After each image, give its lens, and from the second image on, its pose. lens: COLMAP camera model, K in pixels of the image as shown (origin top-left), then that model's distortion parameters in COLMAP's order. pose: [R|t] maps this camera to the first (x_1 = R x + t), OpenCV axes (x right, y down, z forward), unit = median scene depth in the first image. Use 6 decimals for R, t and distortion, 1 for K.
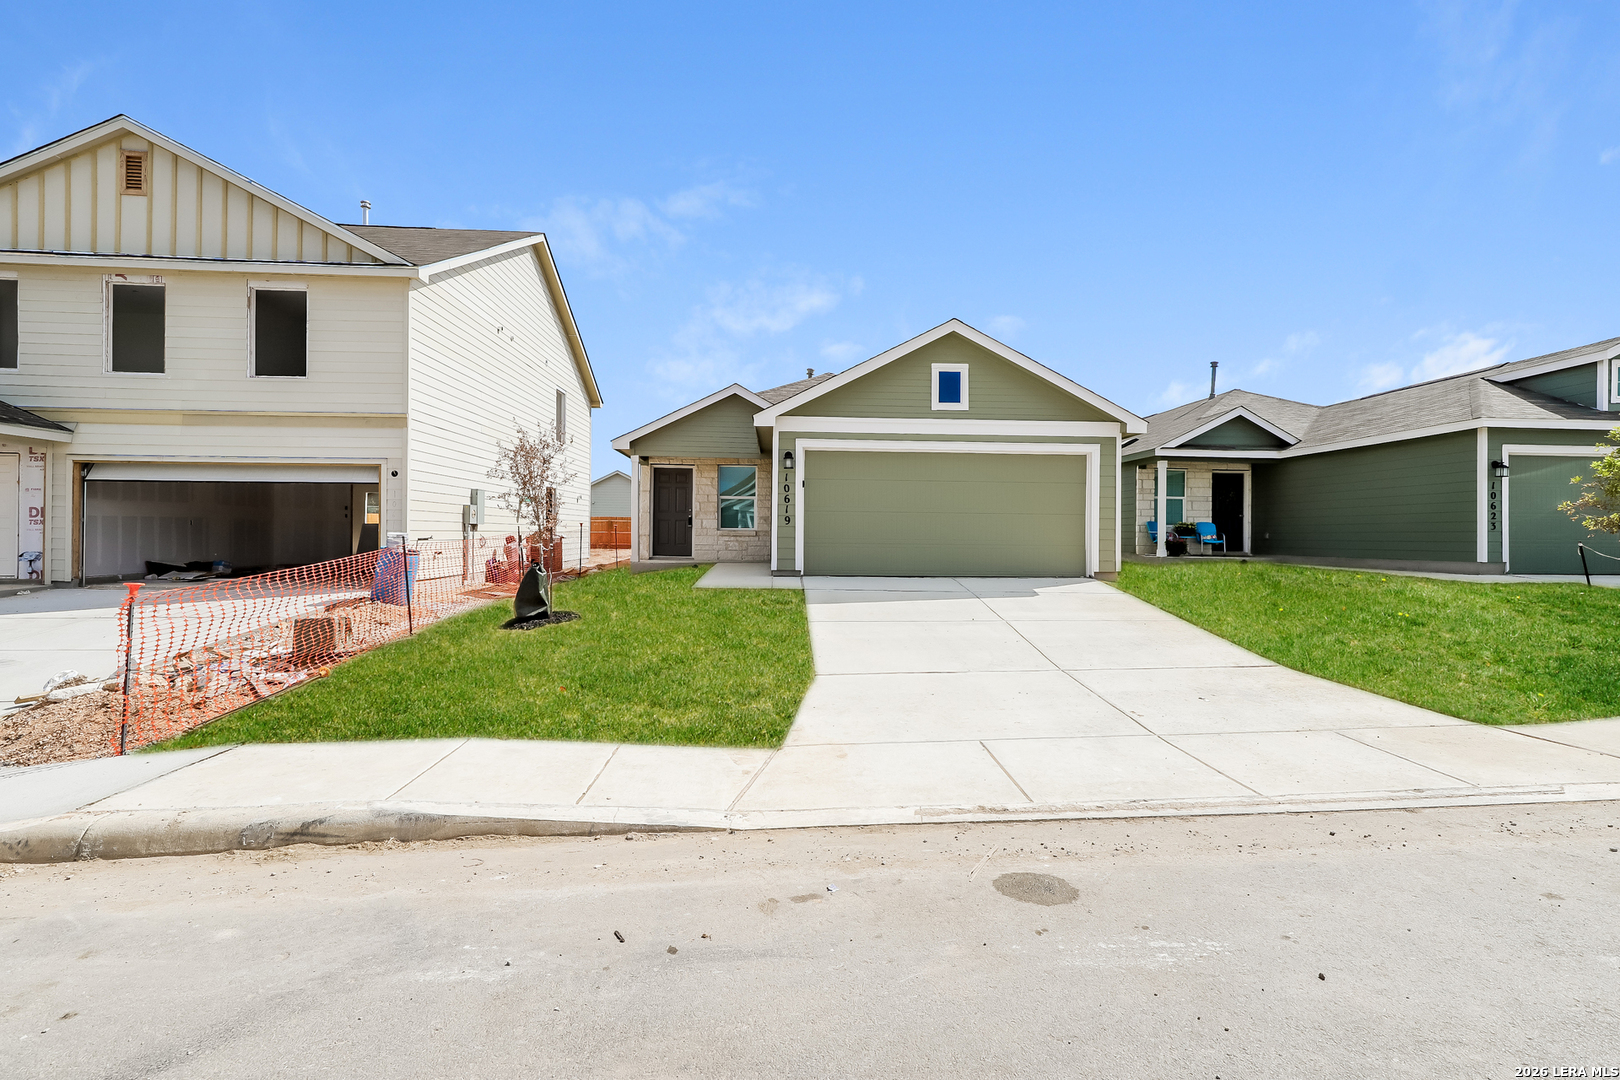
lens RADIAL K [[735.3, 0, 813.1], [0, 735.3, 526.4], [0, 0, 1]] dist [-0.003069, -0.000656]
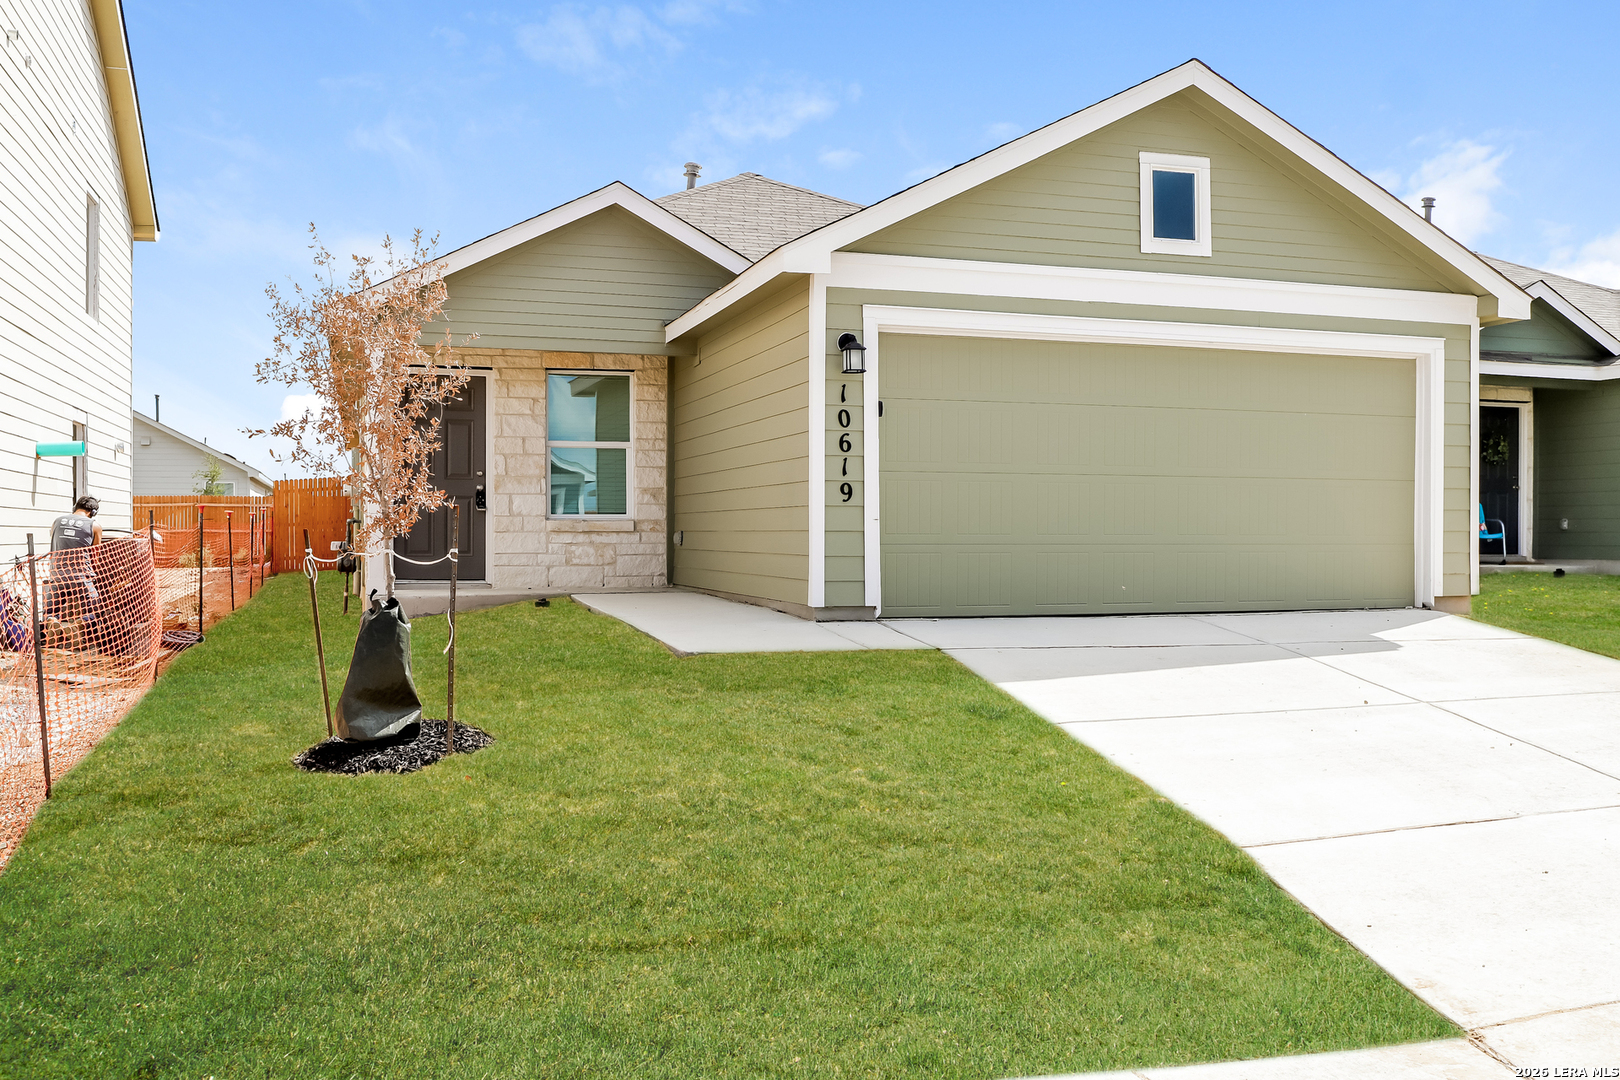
lens RADIAL K [[1531.2, 0, 810.7], [0, 1531.2, 542.0], [0, 0, 1]] dist [-0.112762, 0.000000]
pose [[0.970507, -0.010011, 0.240865, -0.268820], [0.006036, 0.999833, 0.017233, 0.005257], [-0.240997, -0.015271, 0.970406, 0.124755]]
